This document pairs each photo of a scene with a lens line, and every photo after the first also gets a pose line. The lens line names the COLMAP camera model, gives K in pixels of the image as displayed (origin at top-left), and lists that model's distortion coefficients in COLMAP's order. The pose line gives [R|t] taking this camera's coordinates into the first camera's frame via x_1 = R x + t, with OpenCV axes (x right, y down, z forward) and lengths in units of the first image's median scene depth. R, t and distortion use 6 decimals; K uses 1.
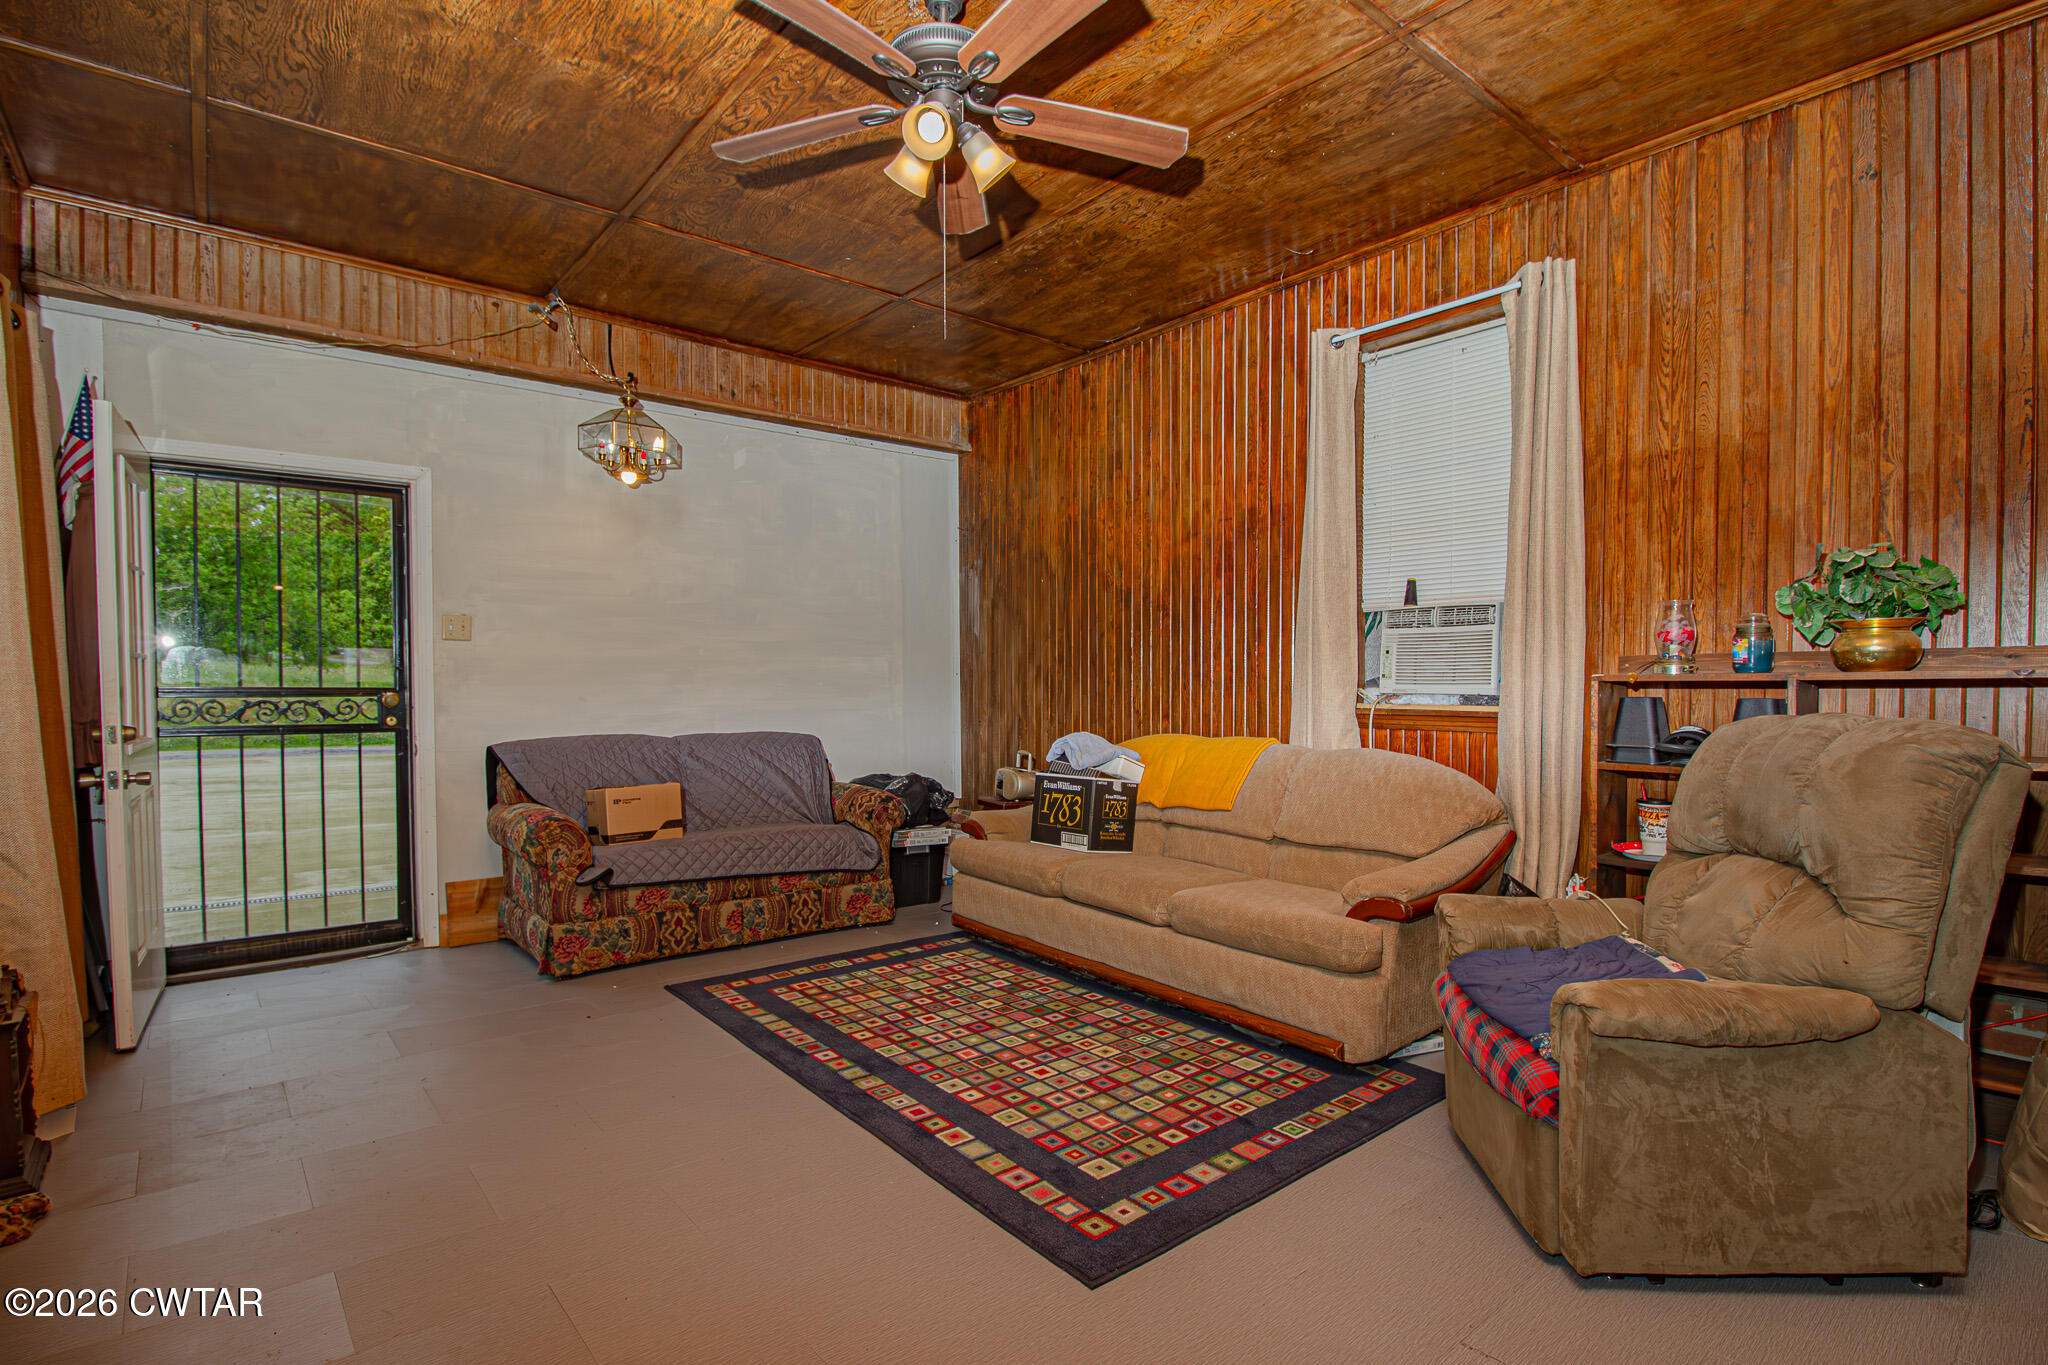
lens RADIAL K [[984.3, 0, 1030.0], [0, 984.3, 693.8], [0, 0, 1]] dist [-0.007735, -0.005779]
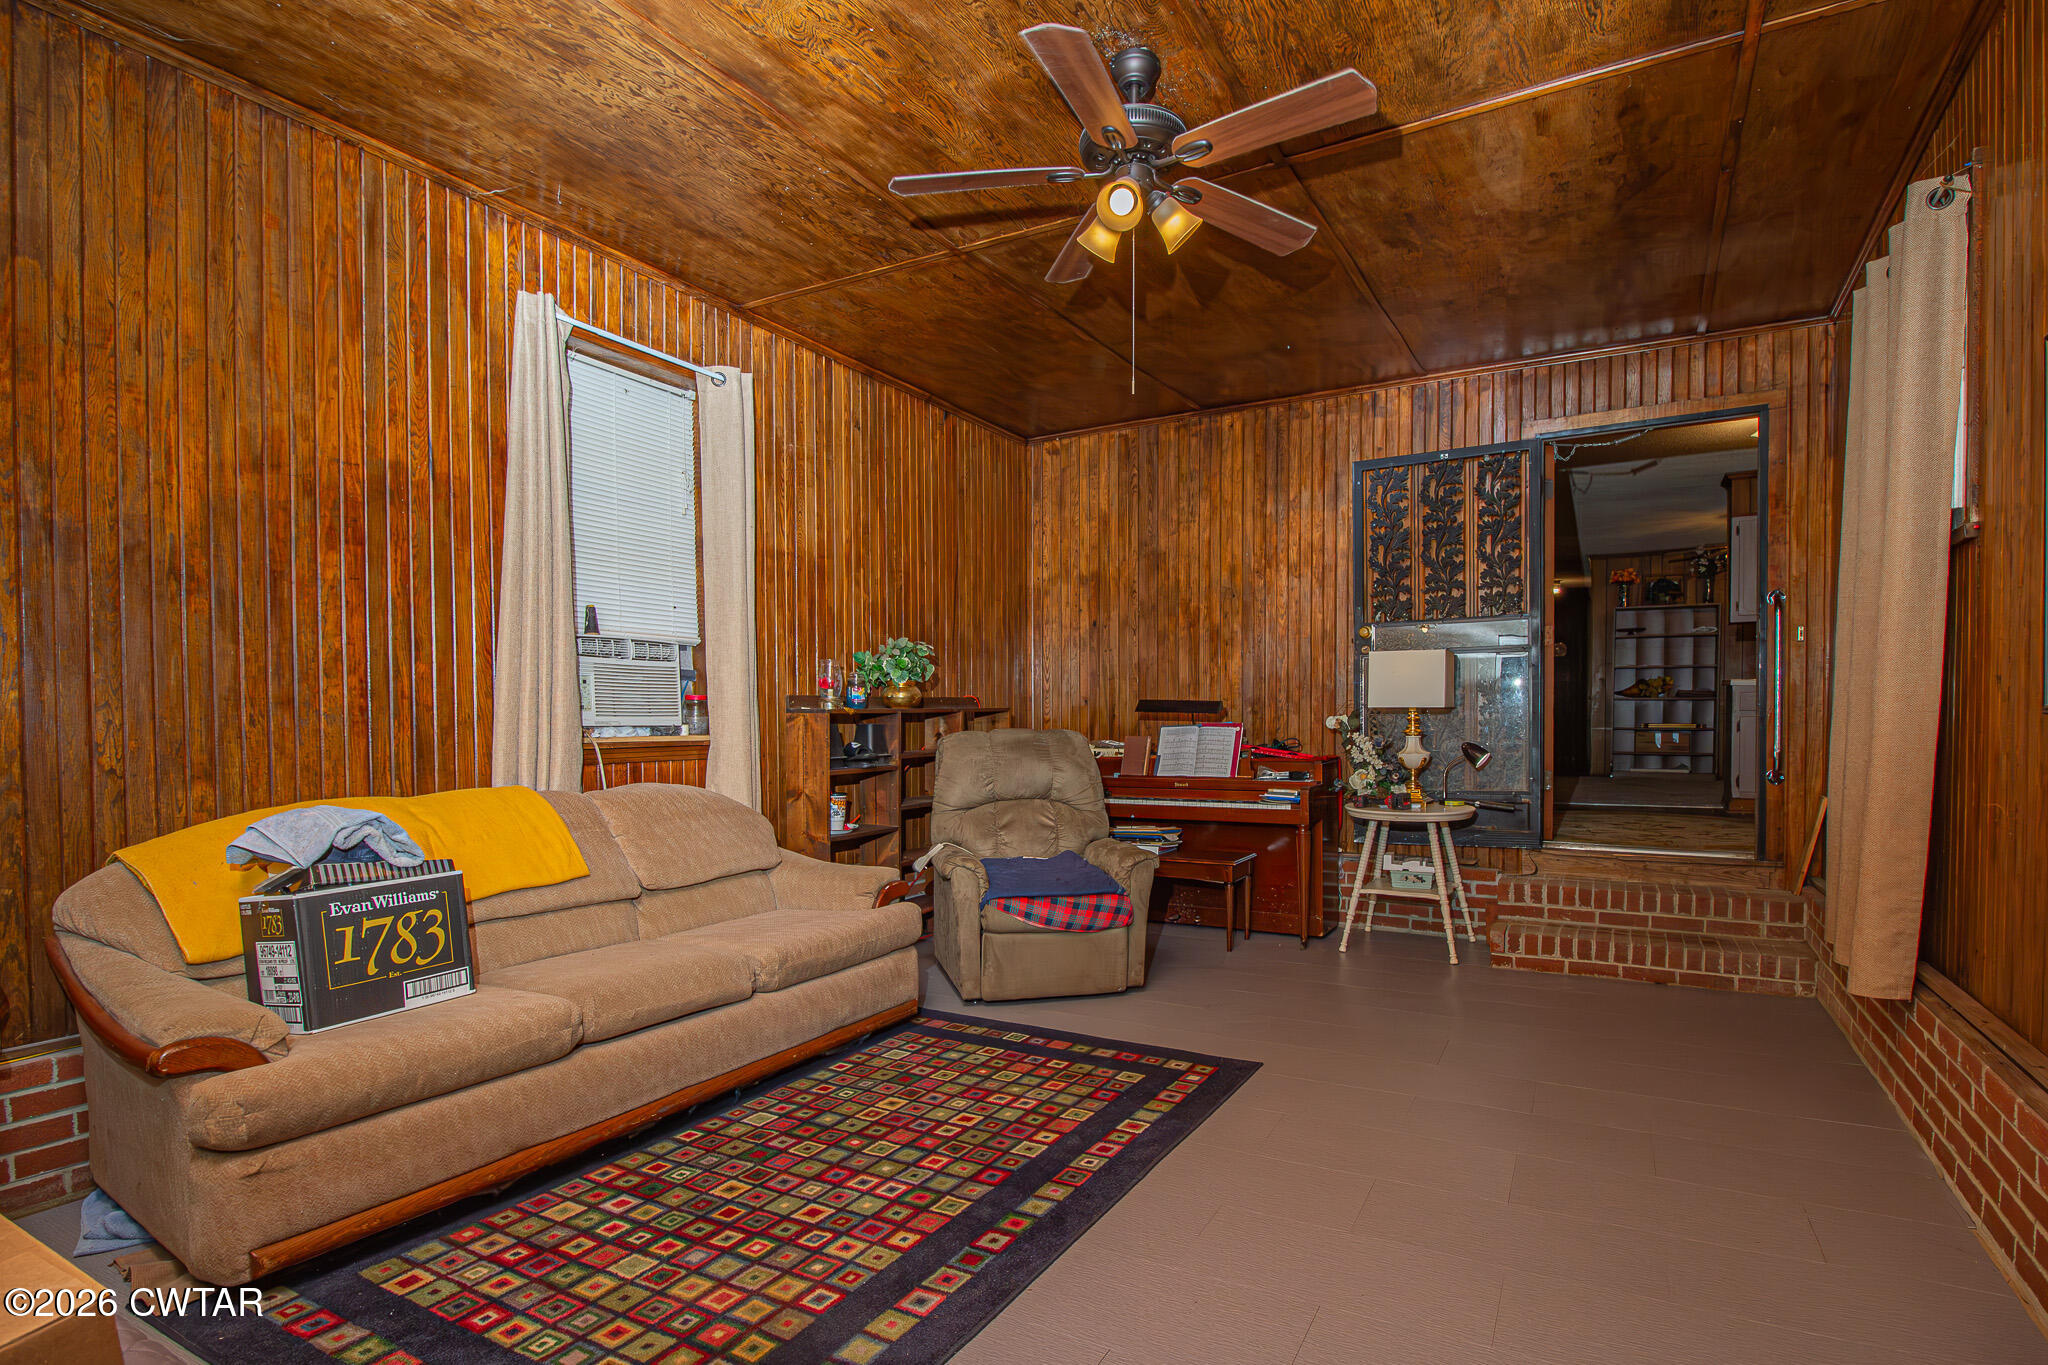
lens RADIAL K [[984.3, 0, 1078.0], [0, 984.3, 733.8], [0, 0, 1]] dist [-0.007735, -0.005779]
pose [[-0.371959, -0.017196, 0.928090, -0.745983], [0.009426, 0.999707, 0.022300, -0.010739], [-0.928201, 0.017043, -0.371688, 1.017437]]
